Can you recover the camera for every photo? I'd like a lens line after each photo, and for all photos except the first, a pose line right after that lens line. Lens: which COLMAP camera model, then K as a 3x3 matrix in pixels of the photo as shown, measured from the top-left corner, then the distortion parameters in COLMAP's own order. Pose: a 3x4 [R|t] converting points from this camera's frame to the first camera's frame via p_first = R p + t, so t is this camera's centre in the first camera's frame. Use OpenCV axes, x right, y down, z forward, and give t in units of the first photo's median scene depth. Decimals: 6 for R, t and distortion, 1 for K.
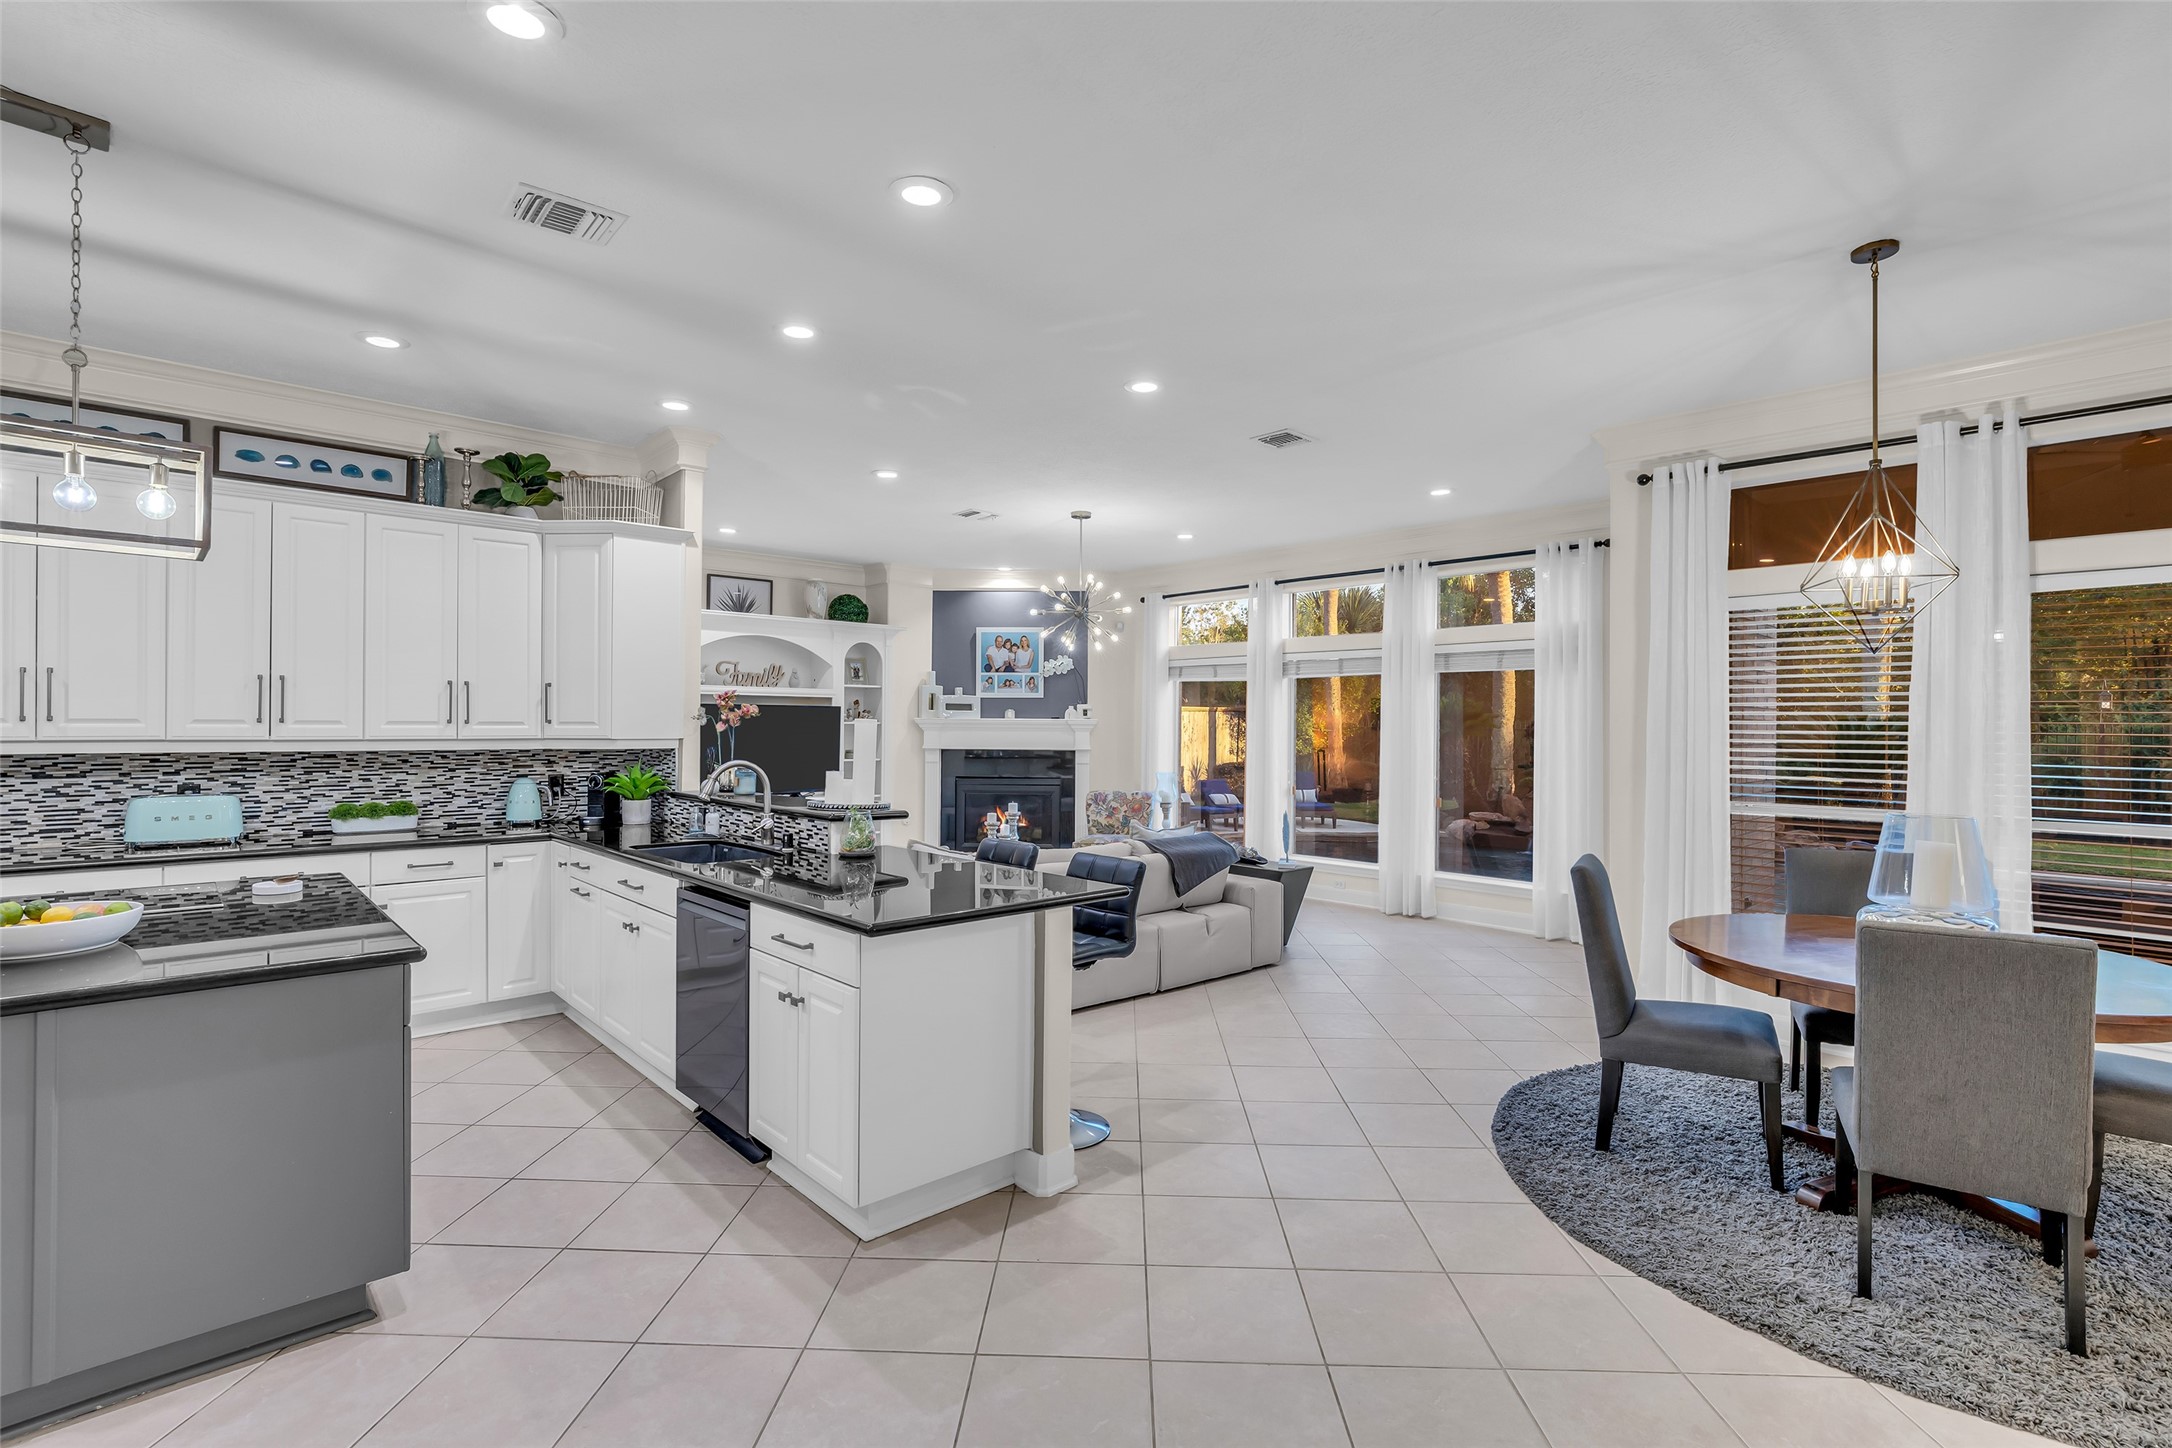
lens RADIAL K [[1024.8, 0, 1118.7], [0, 1024.8, 725.0], [0, 0, 1]] dist [-0.018451, 0.005543]
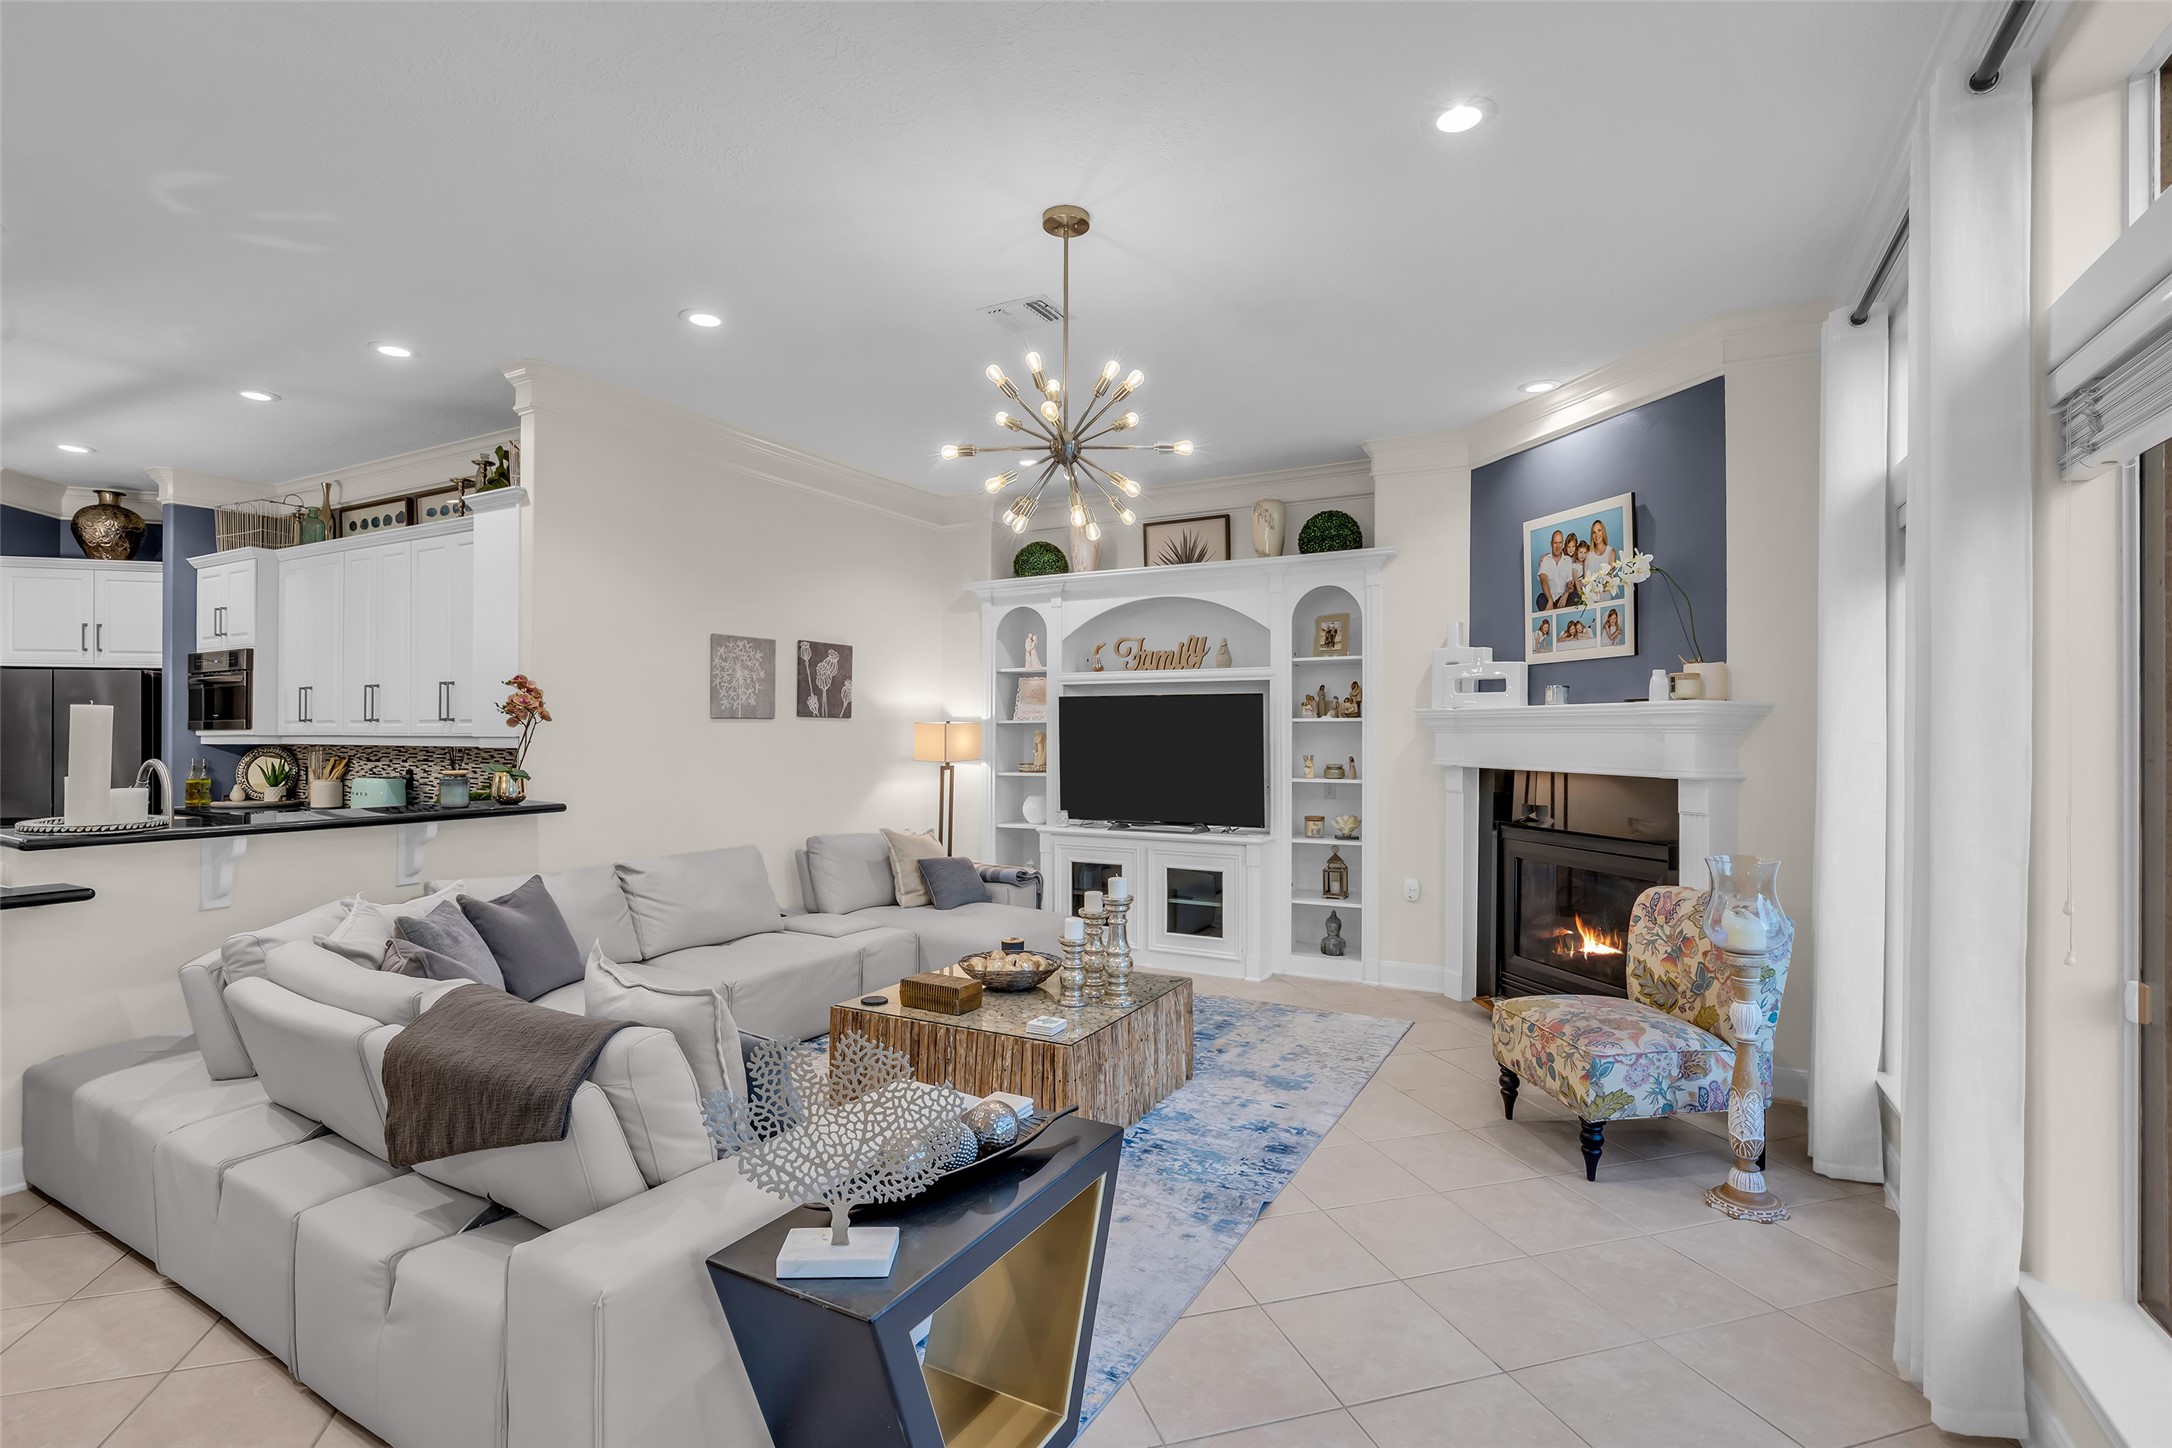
lens RADIAL K [[1024.8, 0, 1045.2], [0, 1024.8, 733.4], [0, 0, 1]] dist [-0.018451, 0.005543]
pose [[0.272492, -0.002798, -0.962154, 0.509659], [0.001595, 0.999996, -0.002456, 0.013248], [0.962157, -0.000865, 0.272495, 1.213997]]
